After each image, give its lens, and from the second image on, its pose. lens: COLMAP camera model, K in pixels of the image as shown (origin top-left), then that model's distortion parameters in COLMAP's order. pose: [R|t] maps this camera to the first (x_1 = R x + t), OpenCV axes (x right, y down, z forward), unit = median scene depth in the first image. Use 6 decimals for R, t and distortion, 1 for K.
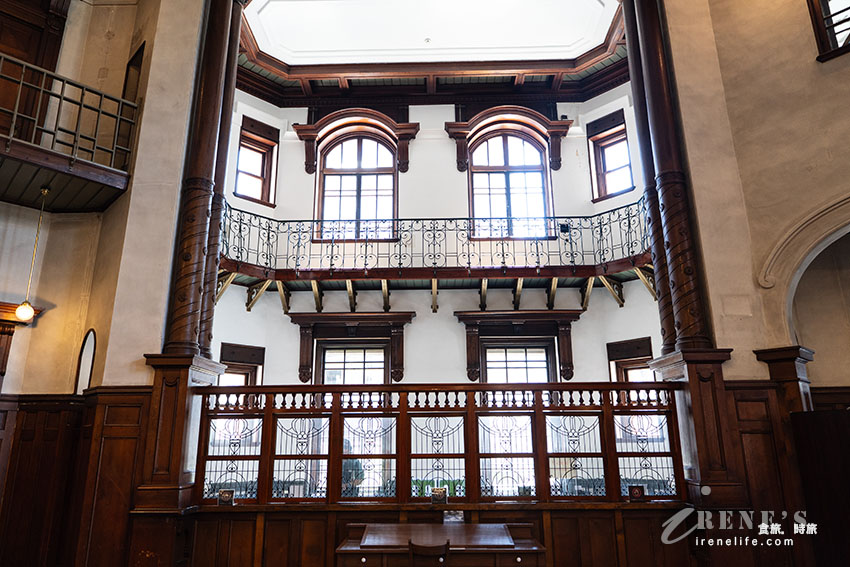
lens RADIAL K [[575.3, 0, 425.0], [0, 575.3, 283.5], [0, 0, 1]] dist [0.001775, -0.003713]
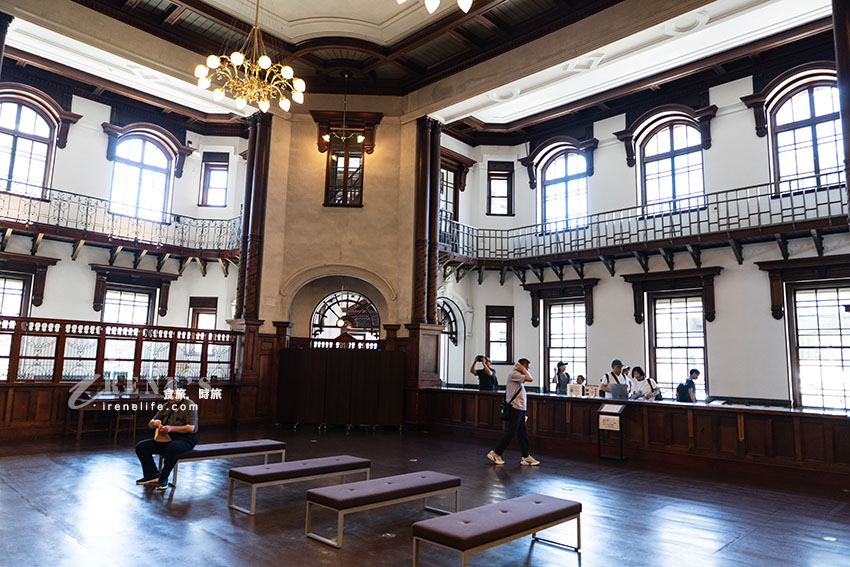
lens RADIAL K [[591.3, 0, 425.0], [0, 591.3, 283.5], [0, 0, 1]] dist [0.003502, -0.001754]
pose [[0.691675, 0.128227, 0.710734, -0.429478], [-0.232401, 0.971285, 0.050935, -0.176146], [-0.683795, -0.200406, 0.701614, -0.636851]]
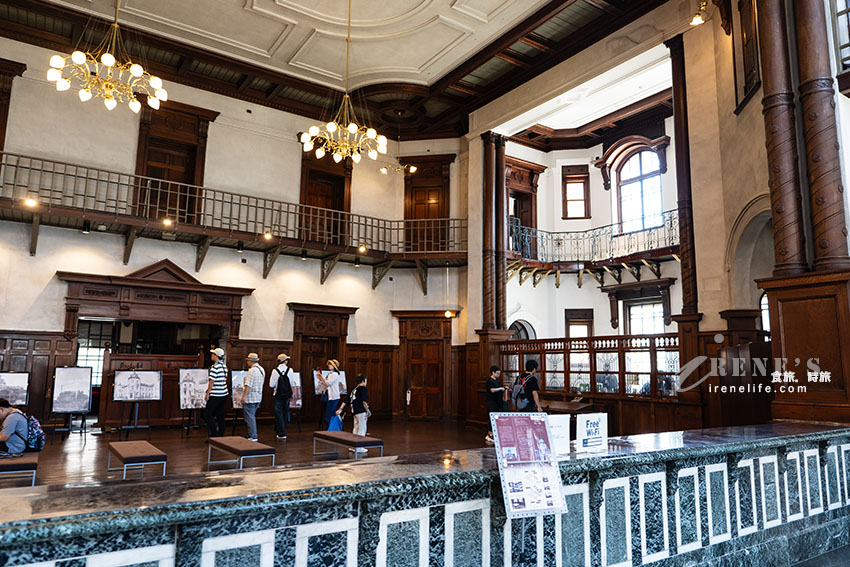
lens RADIAL K [[575.3, 0, 425.0], [0, 575.3, 283.5], [0, 0, 1]] dist [0.001775, -0.003713]
pose [[0.573341, -0.105206, -0.812534, 0.820563], [0.209515, 0.977574, 0.021263, -0.097682], [0.792075, -0.182429, 0.582526, -0.332347]]
